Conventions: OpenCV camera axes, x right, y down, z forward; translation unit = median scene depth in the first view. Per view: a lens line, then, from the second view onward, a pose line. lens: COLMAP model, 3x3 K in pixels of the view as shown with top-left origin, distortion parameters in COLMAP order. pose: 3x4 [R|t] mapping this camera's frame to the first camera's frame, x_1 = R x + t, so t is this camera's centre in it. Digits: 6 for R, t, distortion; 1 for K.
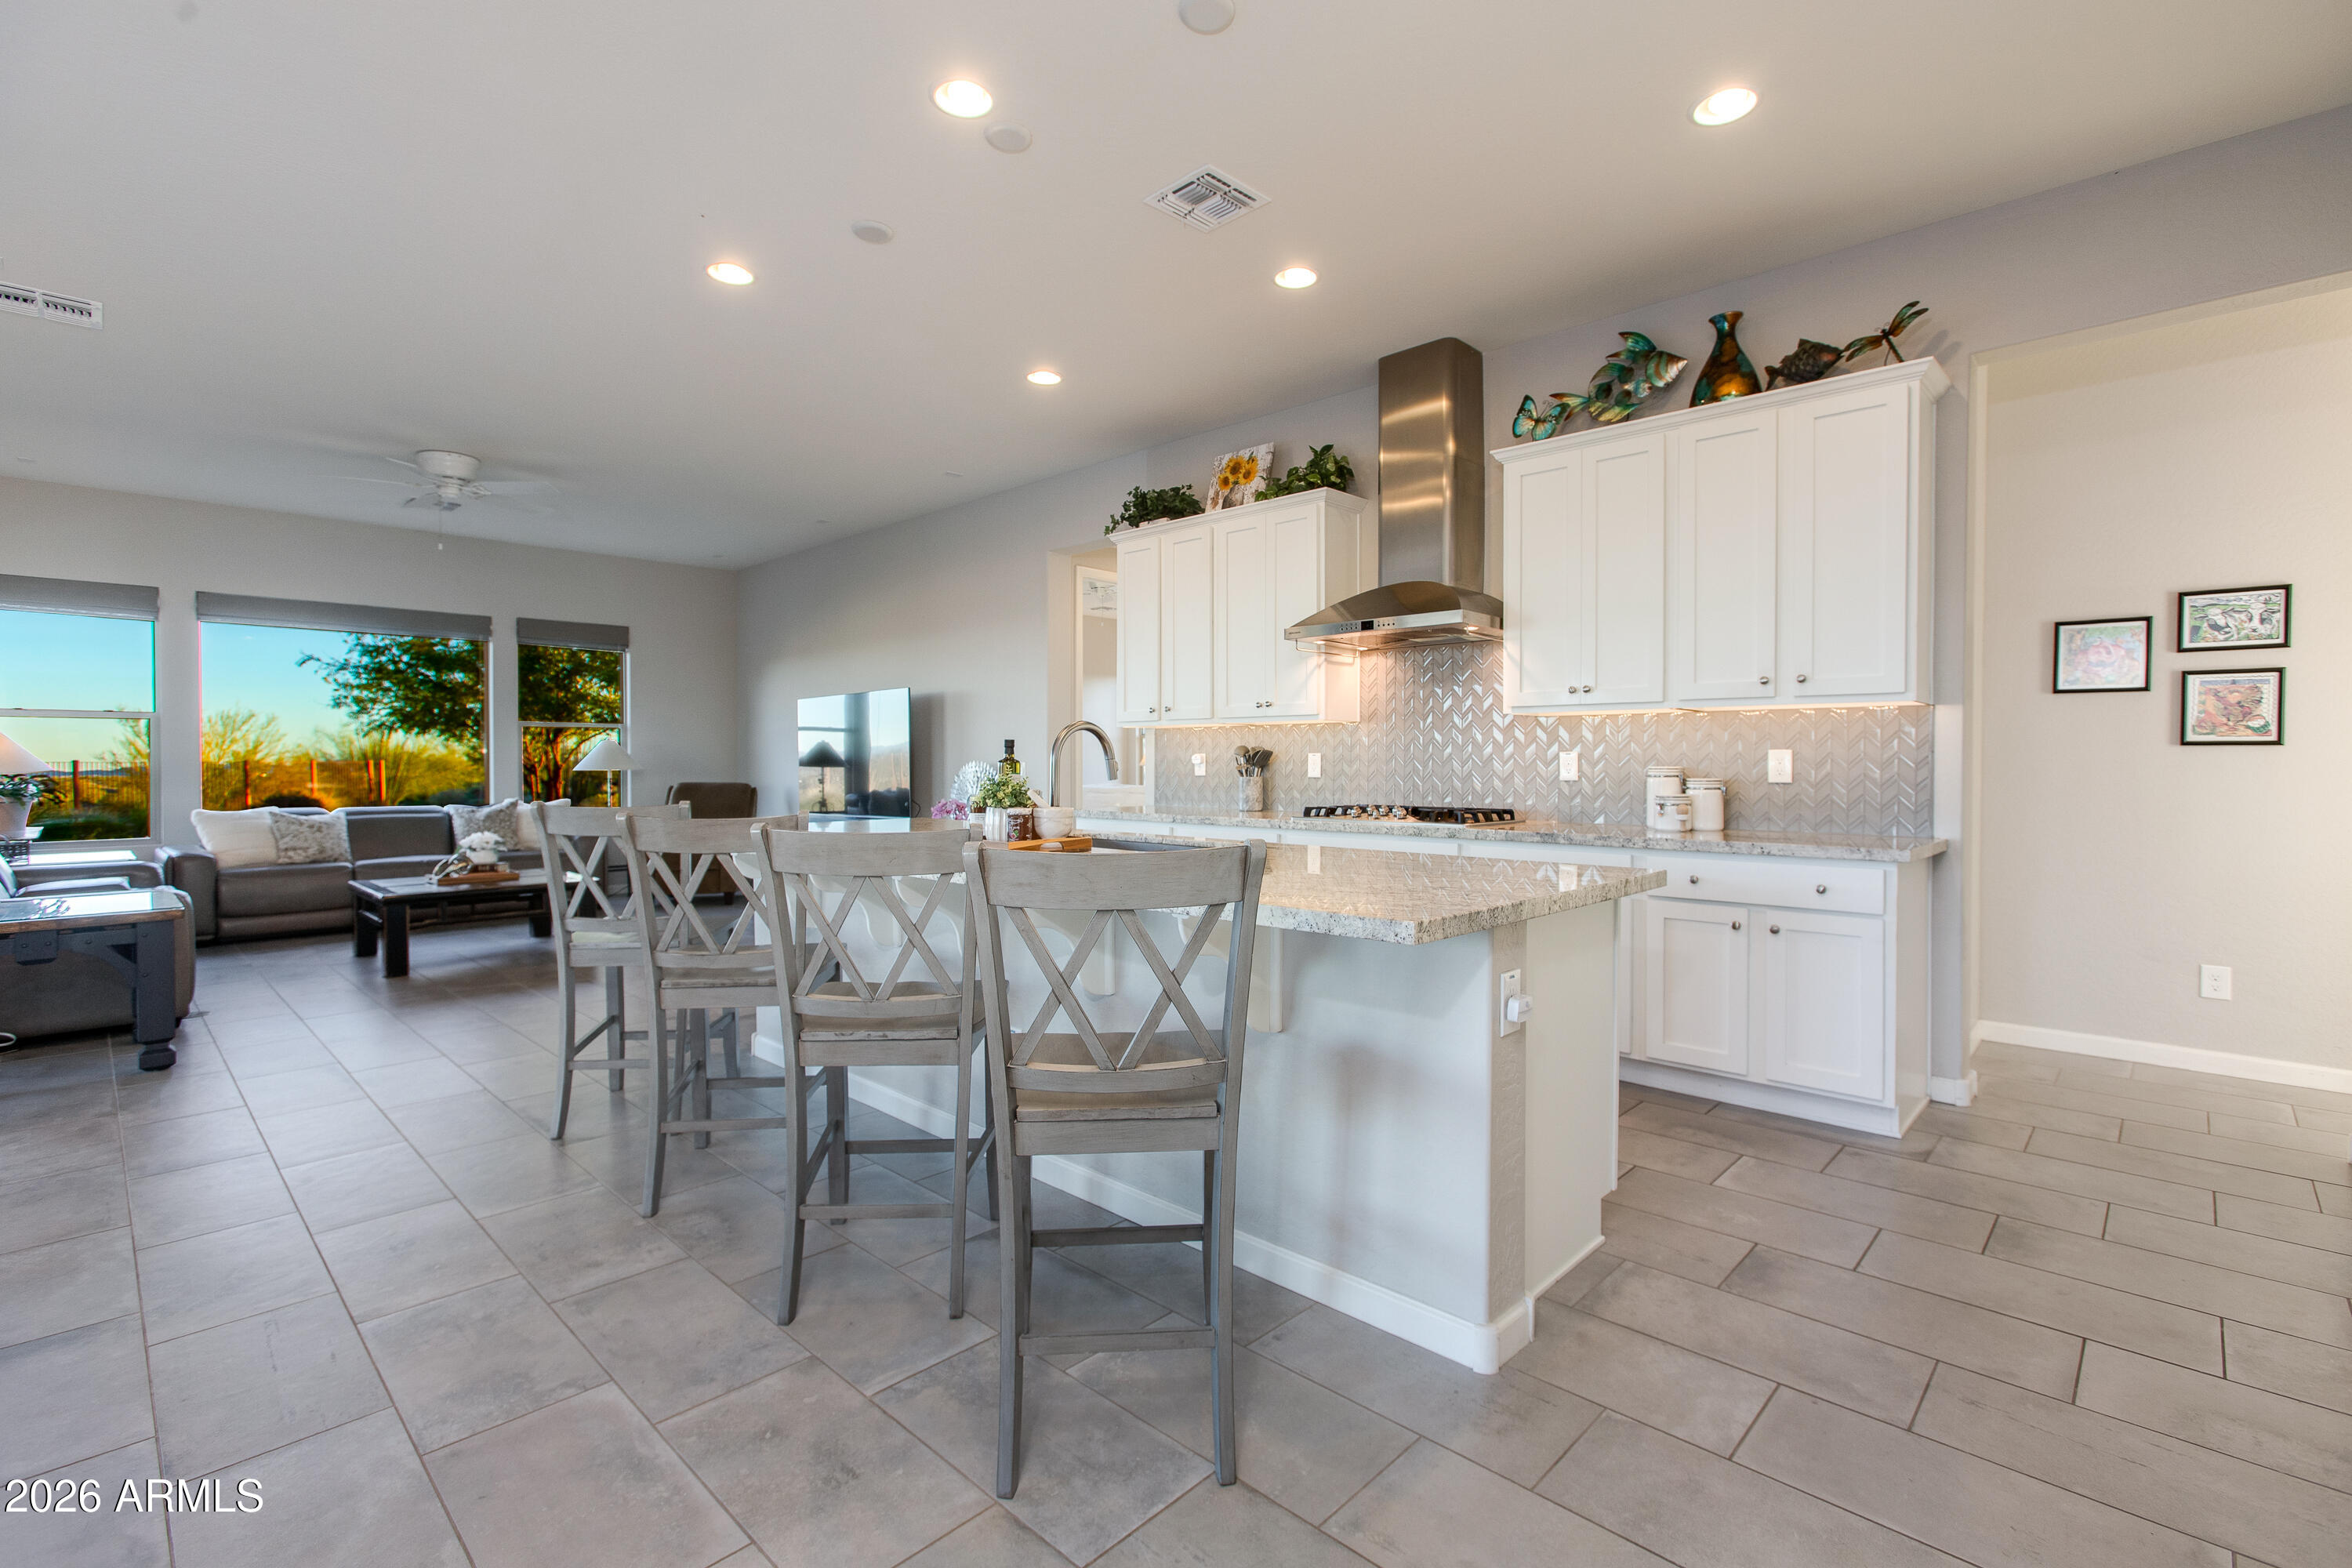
lens RADIAL K [[1058.4, 0, 1174.9], [0, 1058.4, 763.1], [0, 0, 1]] dist [0.008822, 0.001131]
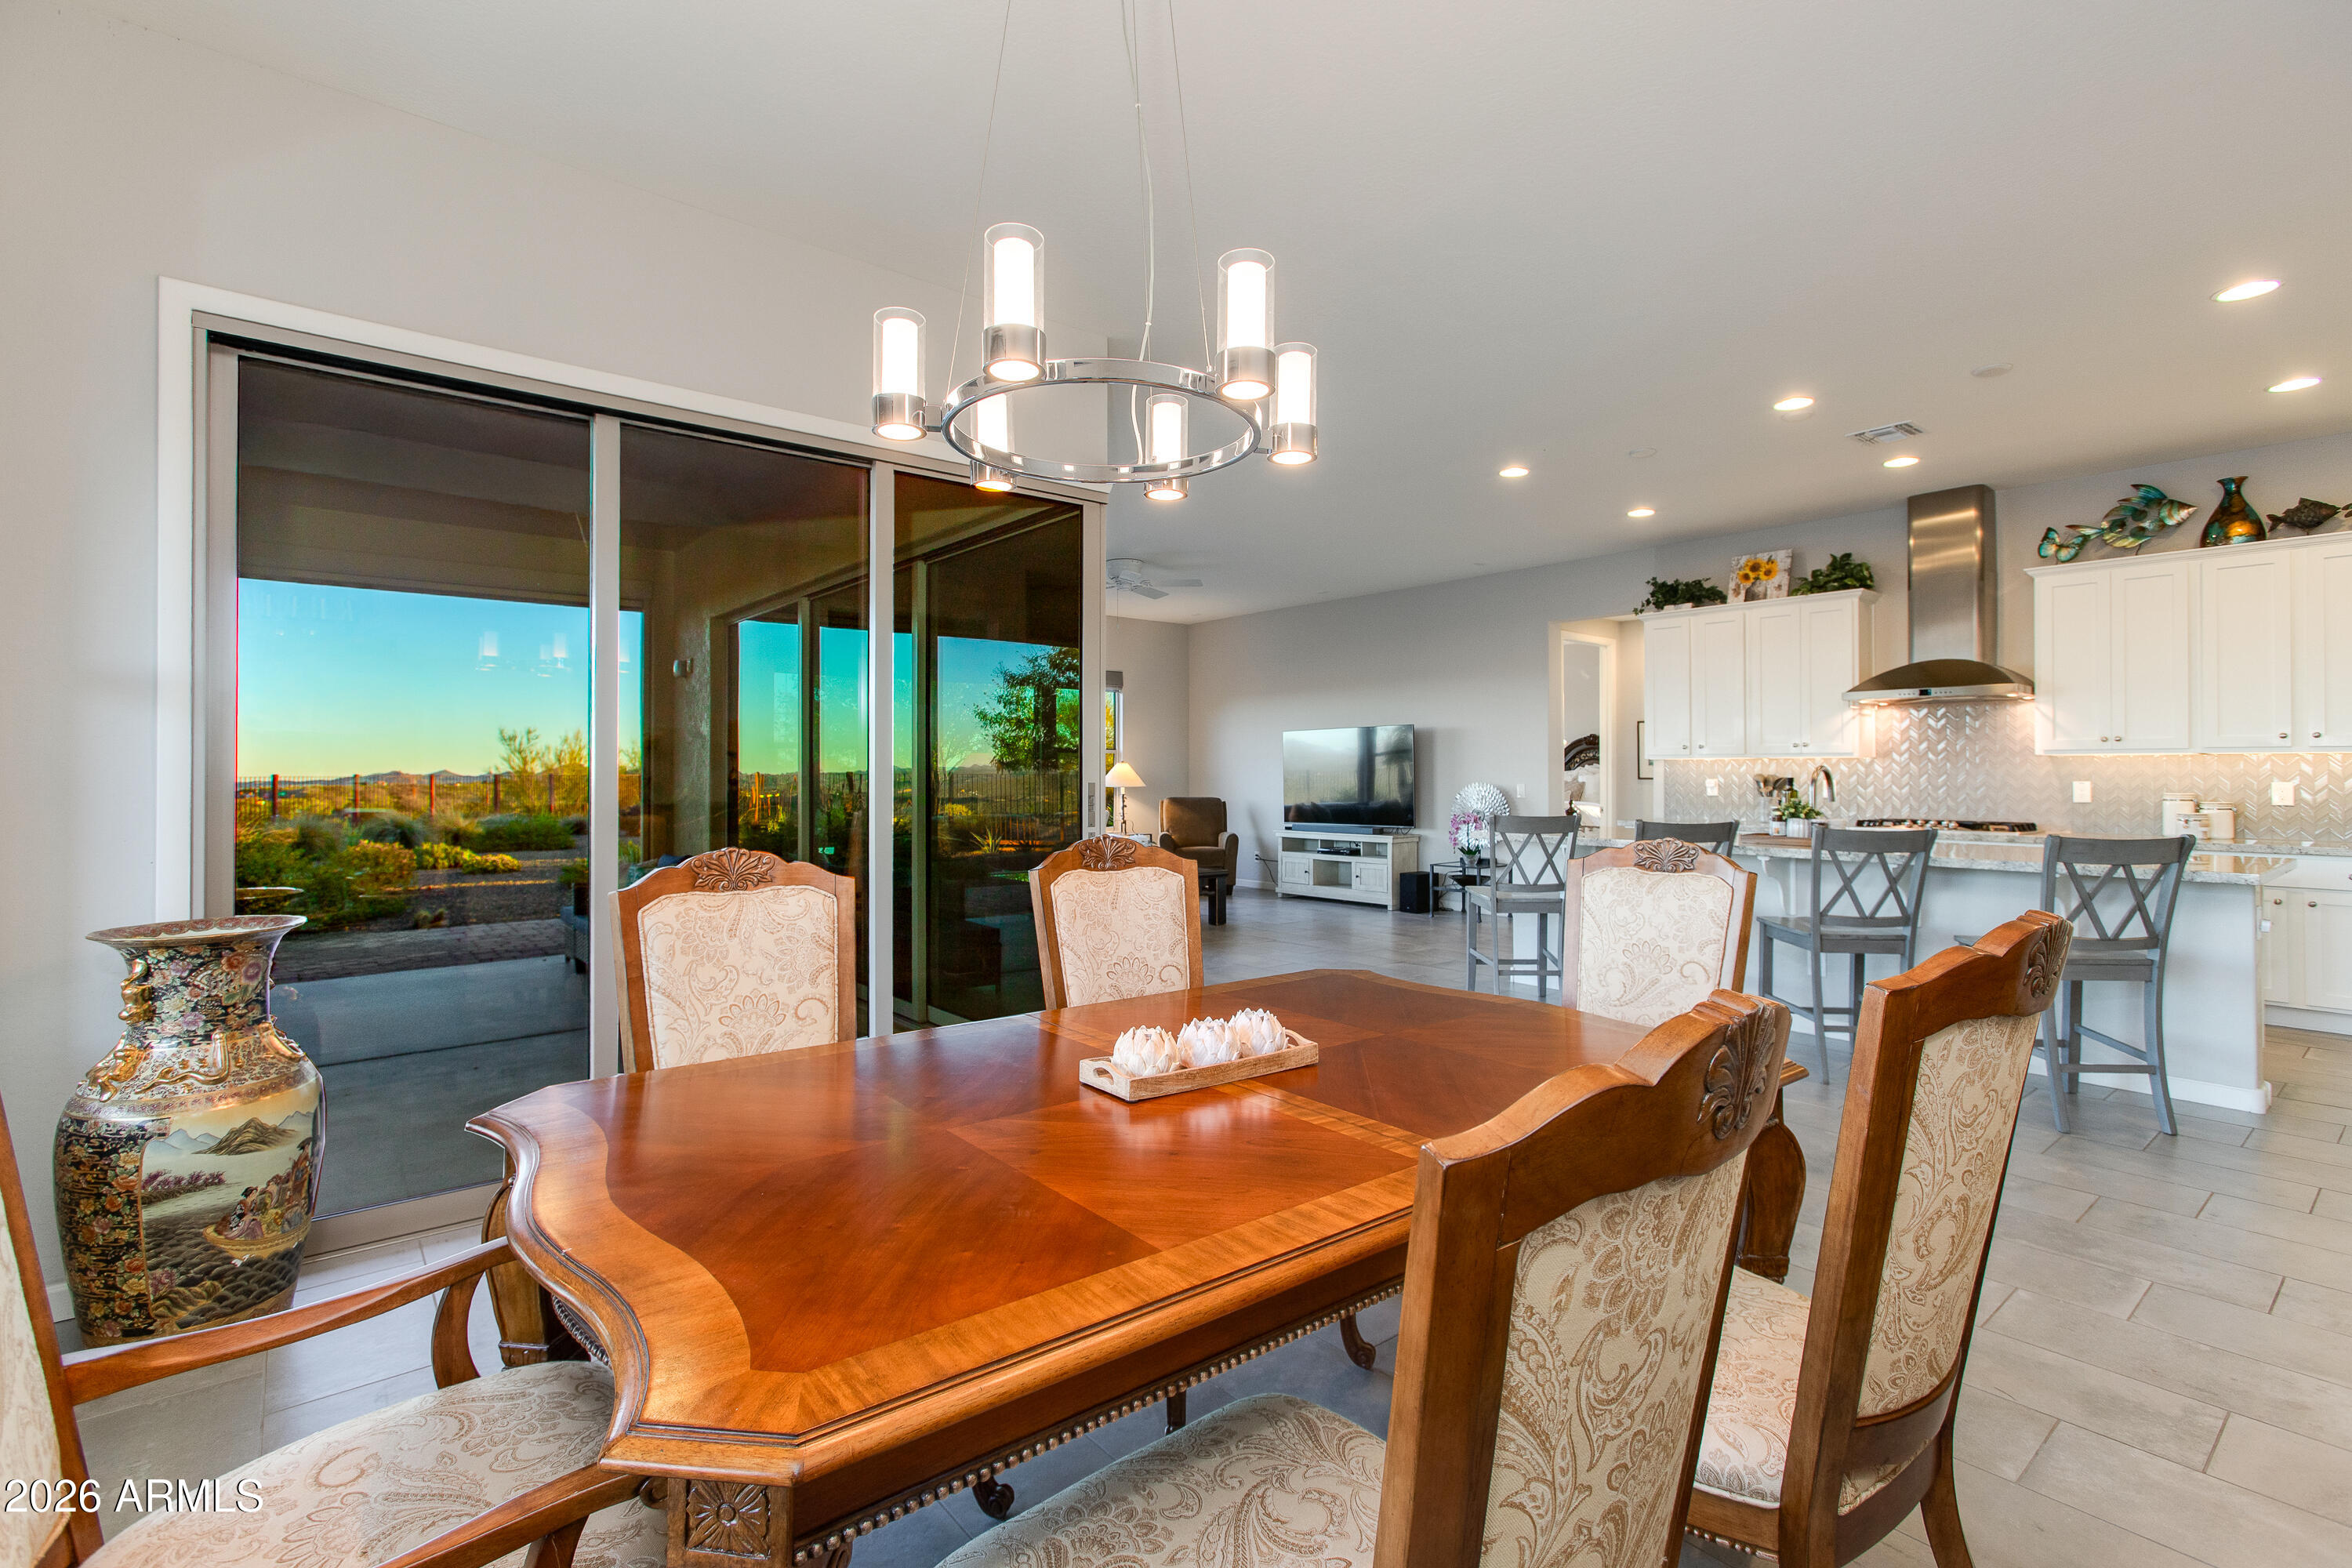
lens RADIAL K [[1058.4, 0, 1174.9], [0, 1058.4, 763.1], [0, 0, 1]] dist [0.008822, 0.001131]
pose [[0.990934, -0.000418, -0.134350, -0.597812], [-0.000985, 0.999946, -0.010372, -0.018491], [0.134347, 0.010411, 0.990880, -0.524789]]
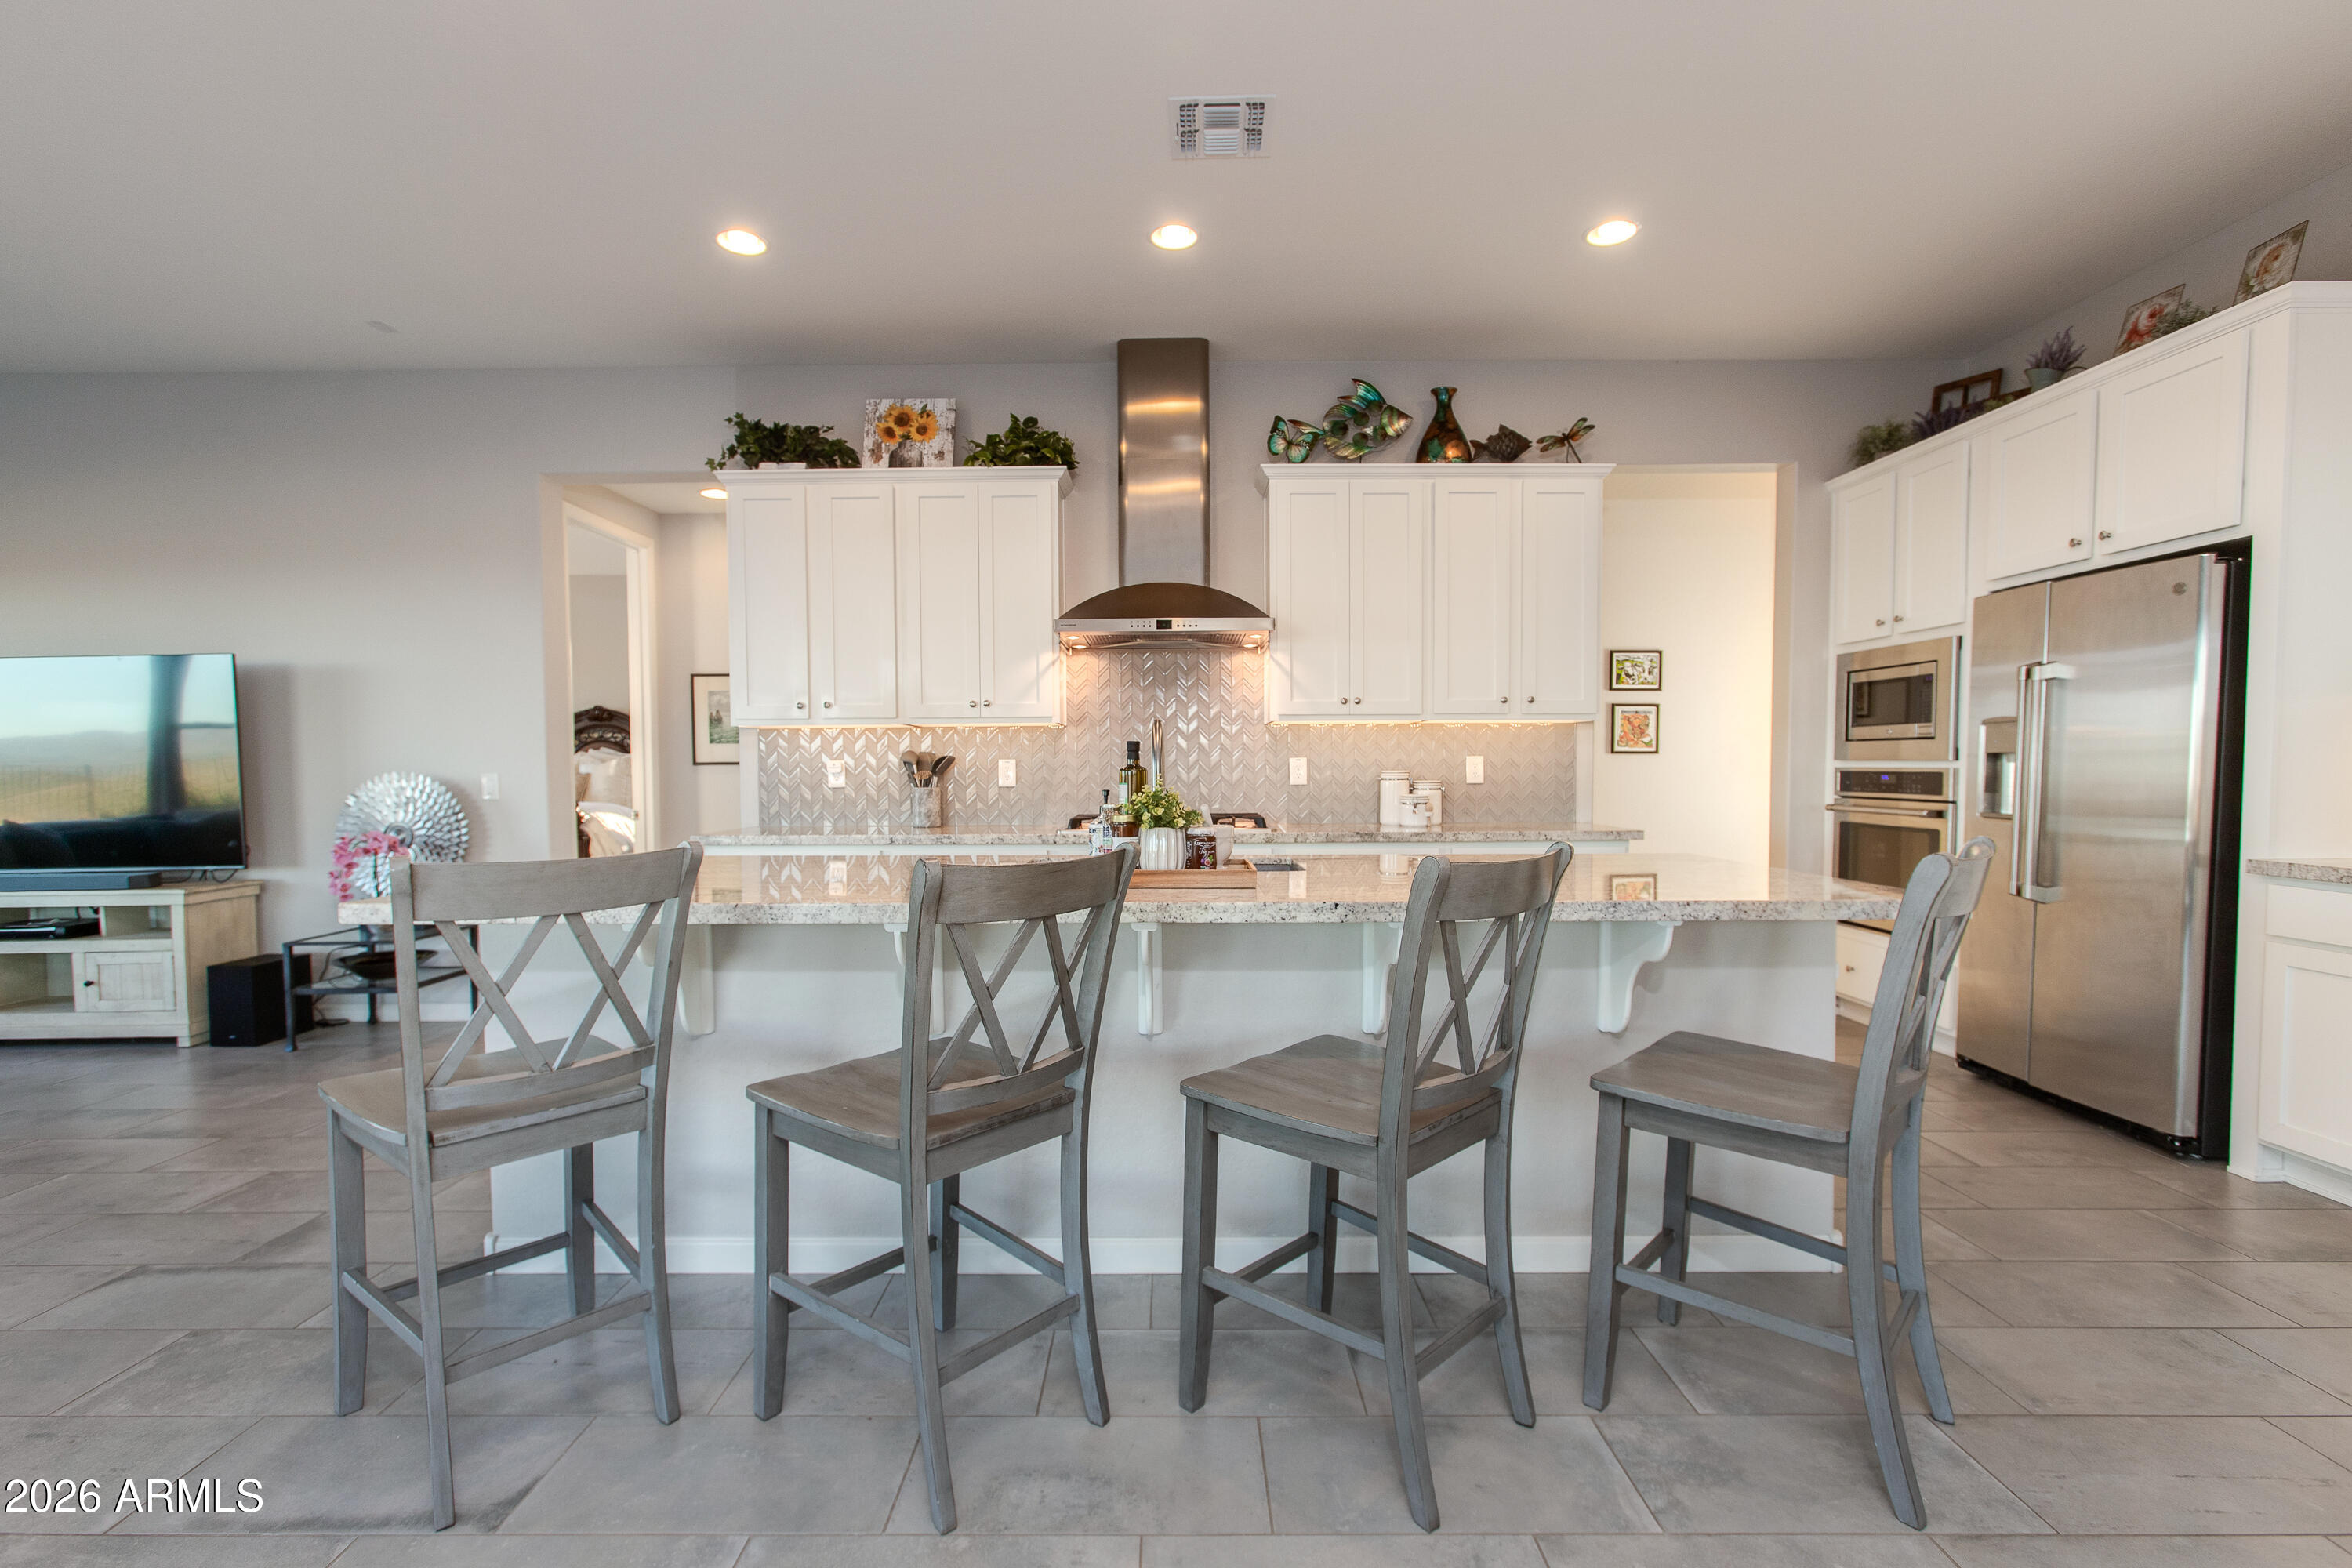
lens RADIAL K [[1098.0, 0, 1176.8], [0, 1098.0, 798.5], [0, 0, 1]] dist [-0.010874, 0.001272]
pose [[0.732625, -0.024239, 0.680200, -0.463346], [0.006726, 0.999575, 0.028375, -0.001647], [-0.680599, -0.016214, 0.732477, 0.257597]]
